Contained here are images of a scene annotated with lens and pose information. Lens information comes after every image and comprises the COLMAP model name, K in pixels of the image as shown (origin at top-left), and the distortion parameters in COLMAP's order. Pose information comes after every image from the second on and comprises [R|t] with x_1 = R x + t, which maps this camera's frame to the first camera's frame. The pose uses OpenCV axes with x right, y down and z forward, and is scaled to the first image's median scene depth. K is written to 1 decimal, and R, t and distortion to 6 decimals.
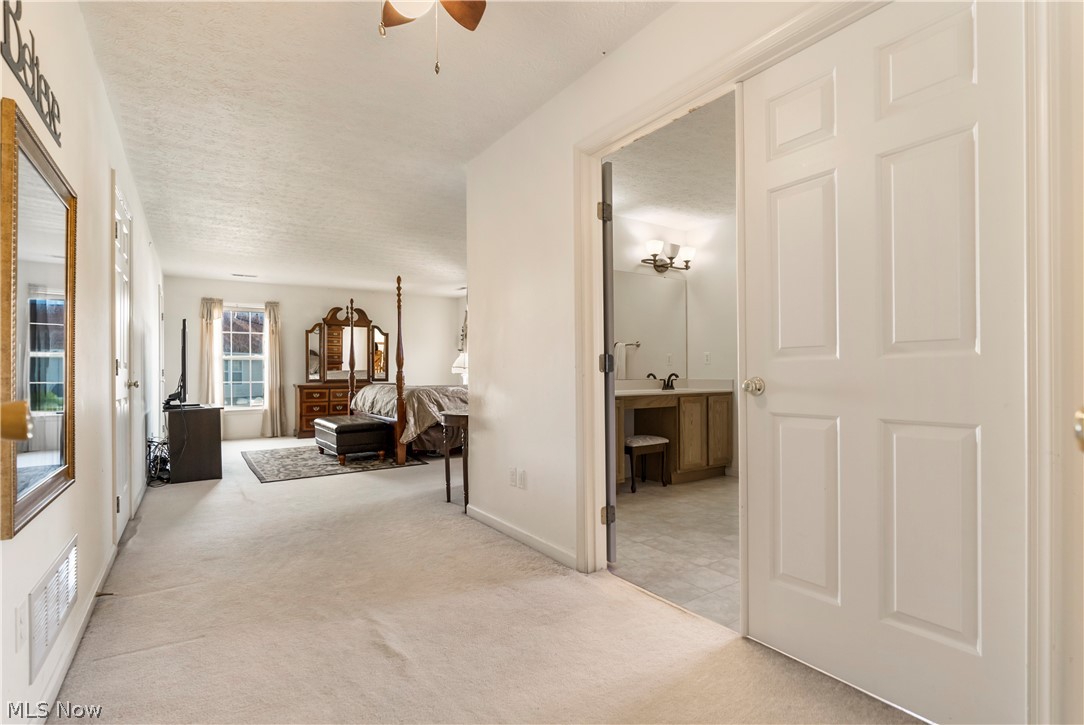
lens RADIAL K [[524.5, 0, 540.9], [0, 524.5, 371.8], [0, 0, 1]] dist [-0.014042, -0.000401]
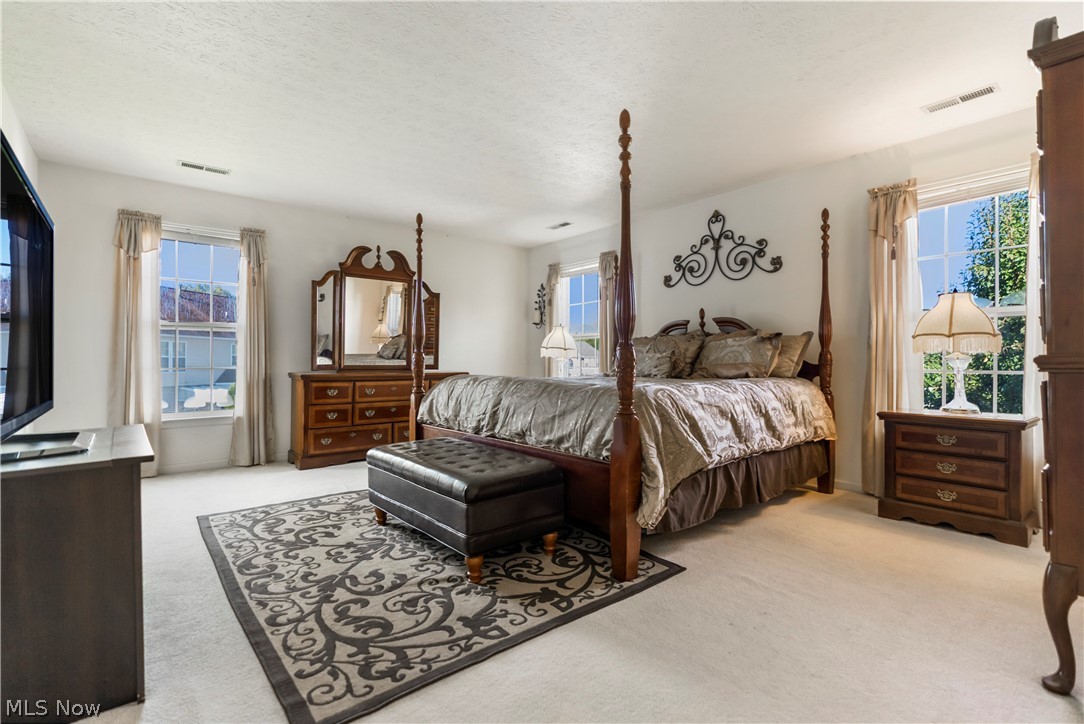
lens RADIAL K [[506.5, 0, 540.9], [0, 506.5, 357.5], [0, 0, 1]] dist [-0.005669, -0.000737]
pose [[0.995418, 0.011259, 0.094952, -0.250908], [-0.010519, 0.999910, -0.008299, 0.008630], [-0.095037, 0.007262, 0.995447, 0.418585]]
